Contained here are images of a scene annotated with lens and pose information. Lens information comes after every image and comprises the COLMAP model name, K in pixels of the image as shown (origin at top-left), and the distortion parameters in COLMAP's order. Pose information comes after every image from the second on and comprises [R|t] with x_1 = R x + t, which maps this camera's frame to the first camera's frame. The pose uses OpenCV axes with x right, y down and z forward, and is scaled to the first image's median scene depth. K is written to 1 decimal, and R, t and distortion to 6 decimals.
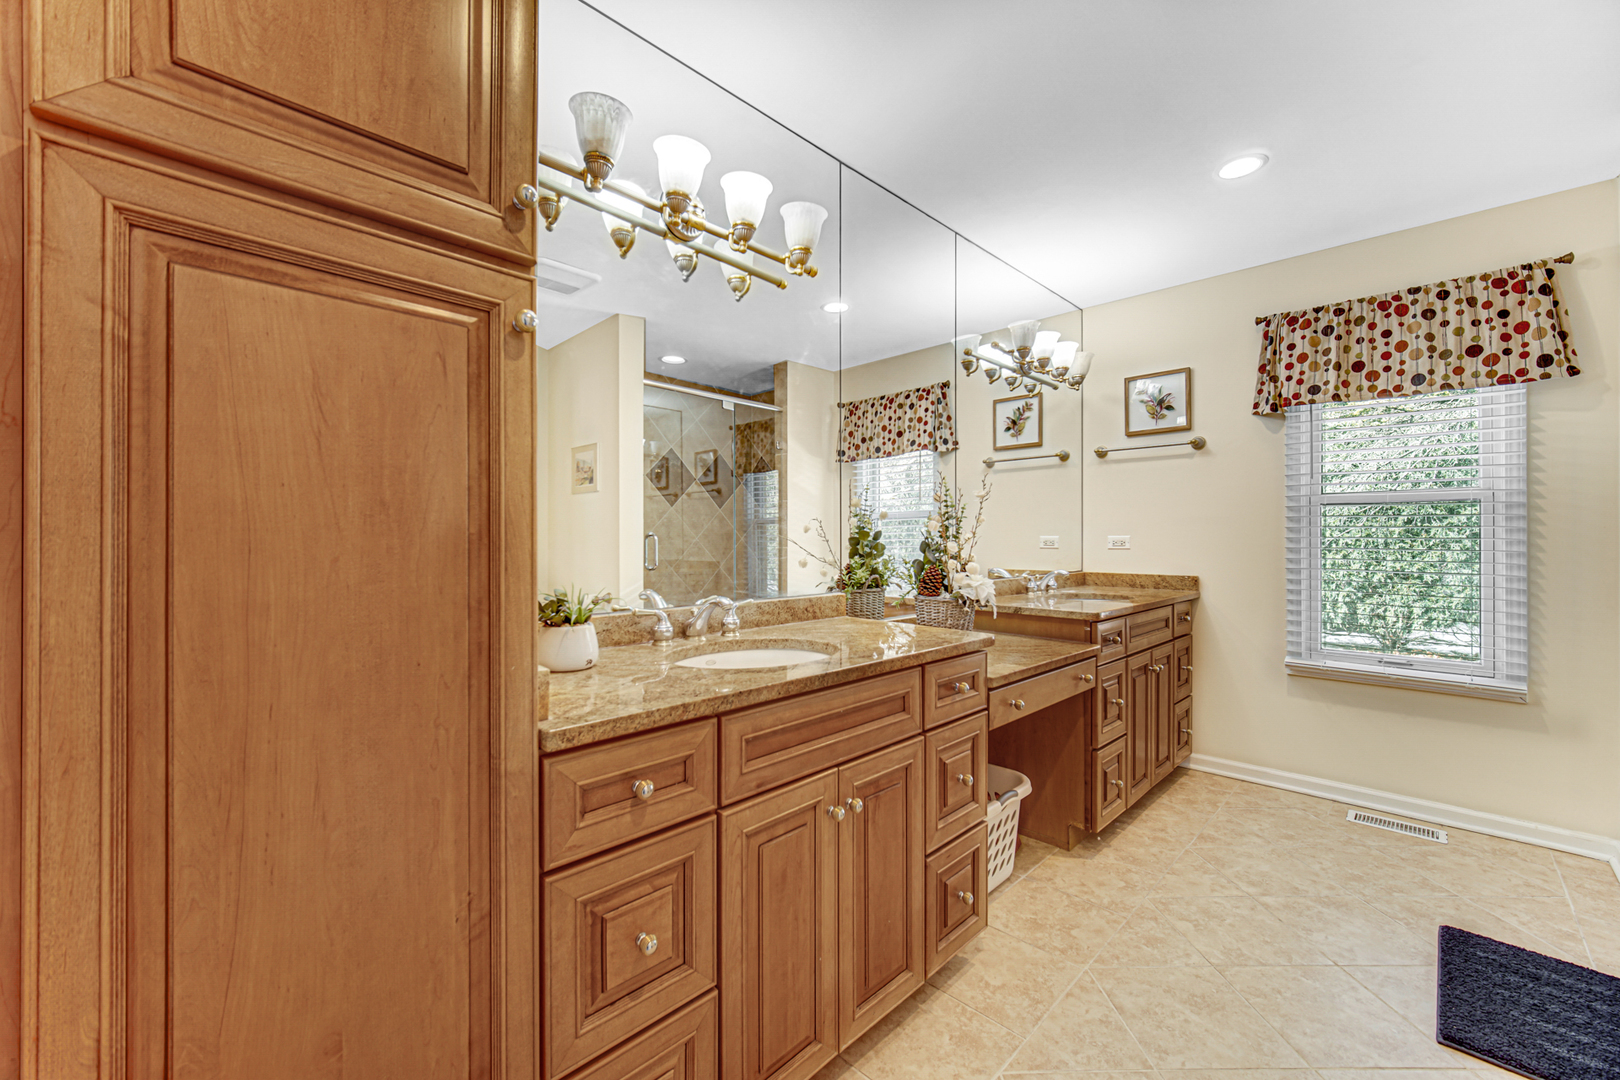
lens RADIAL K [[646.7, 0, 806.4], [0, 646.7, 536.4], [0, 0, 1]] dist [-0.000279, 0.000401]
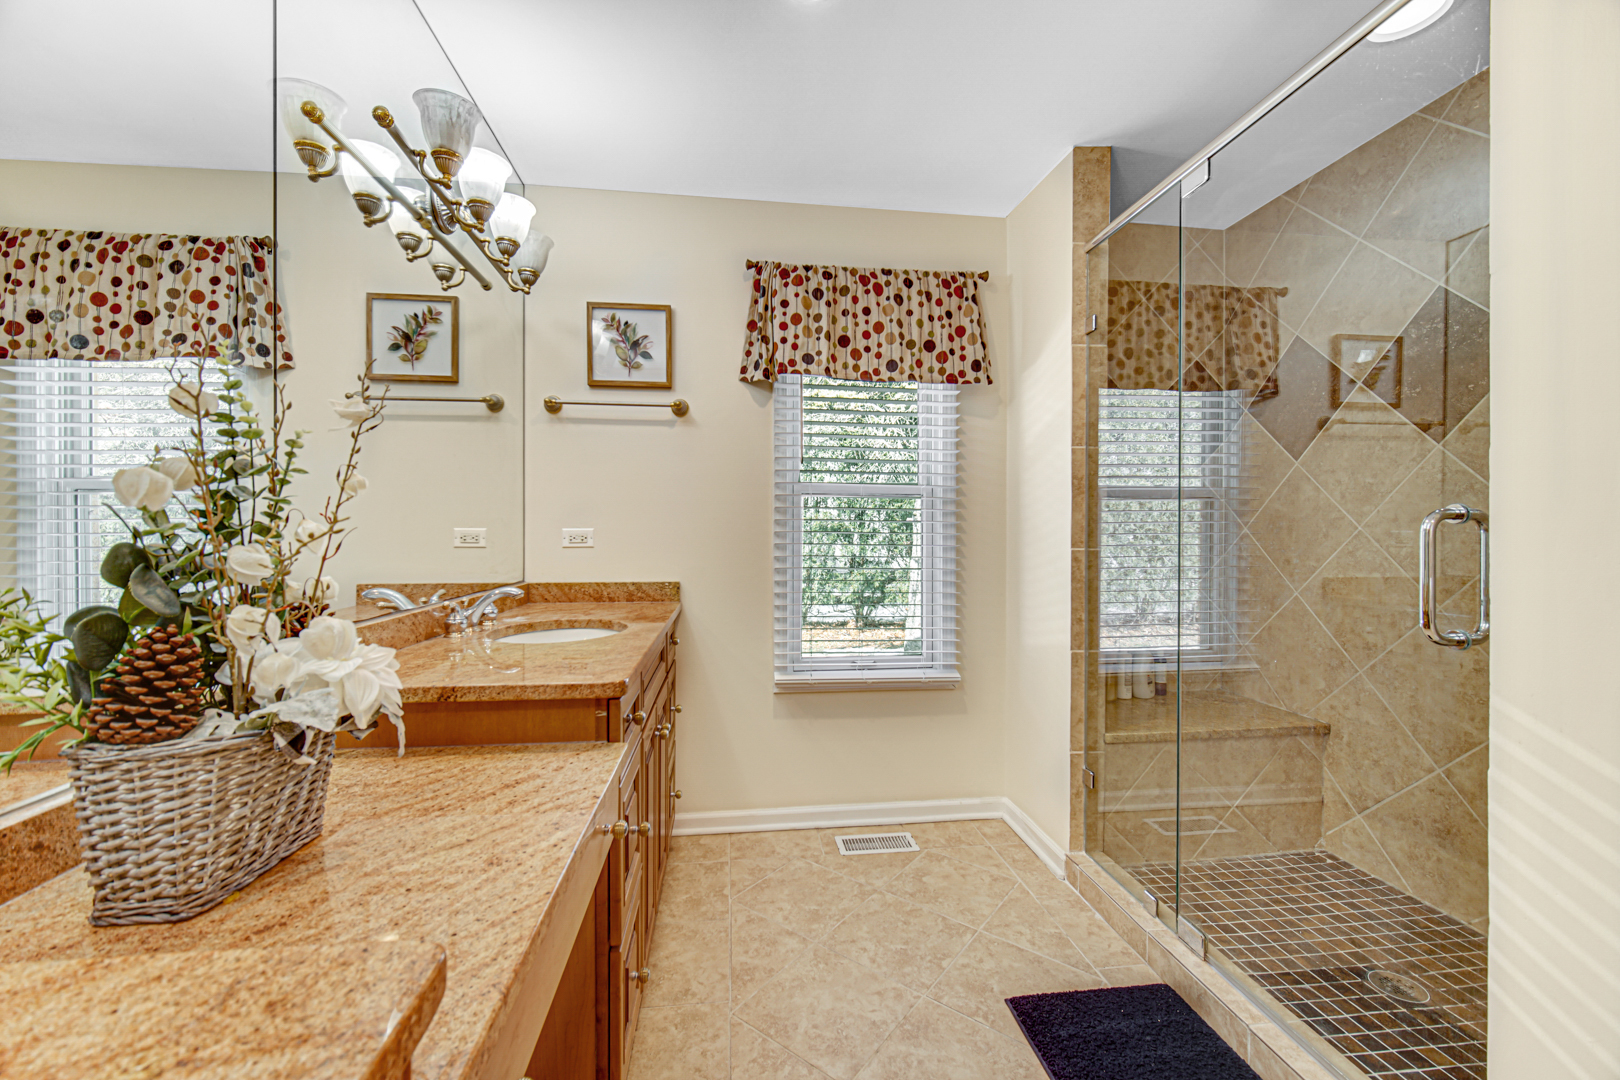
lens RADIAL K [[646.7, 0, 806.4], [0, 646.7, 536.4], [0, 0, 1]] dist [-0.000279, 0.000401]
pose [[0.625586, -0.003747, 0.780147, 0.116331], [-0.006334, 0.999931, 0.009881, -0.000625], [-0.780130, -0.011123, 0.625519, 0.461414]]
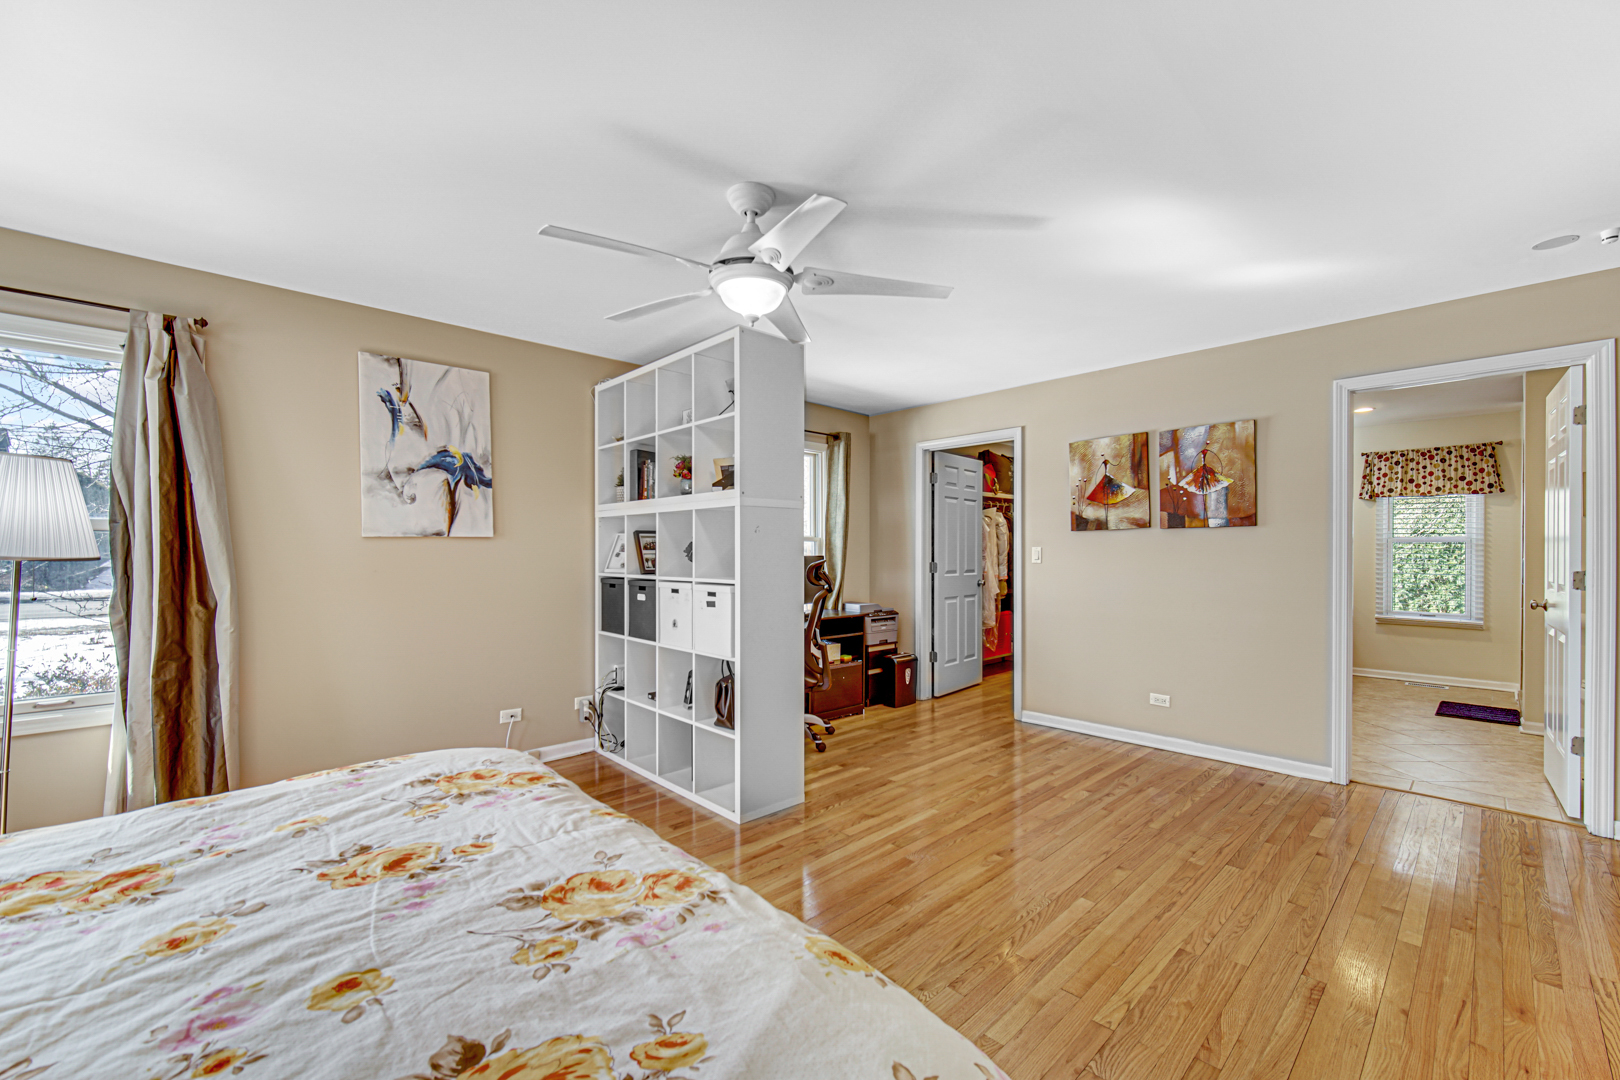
lens RADIAL K [[656.7, 0, 805.9], [0, 656.7, 551.5], [0, 0, 1]] dist [-0.010096, -0.000132]
pose [[0.999174, 0.002786, -0.040550, -1.081761], [-0.002396, 0.999950, 0.009658, -0.037518], [0.040575, -0.009553, 0.999131, -1.260095]]
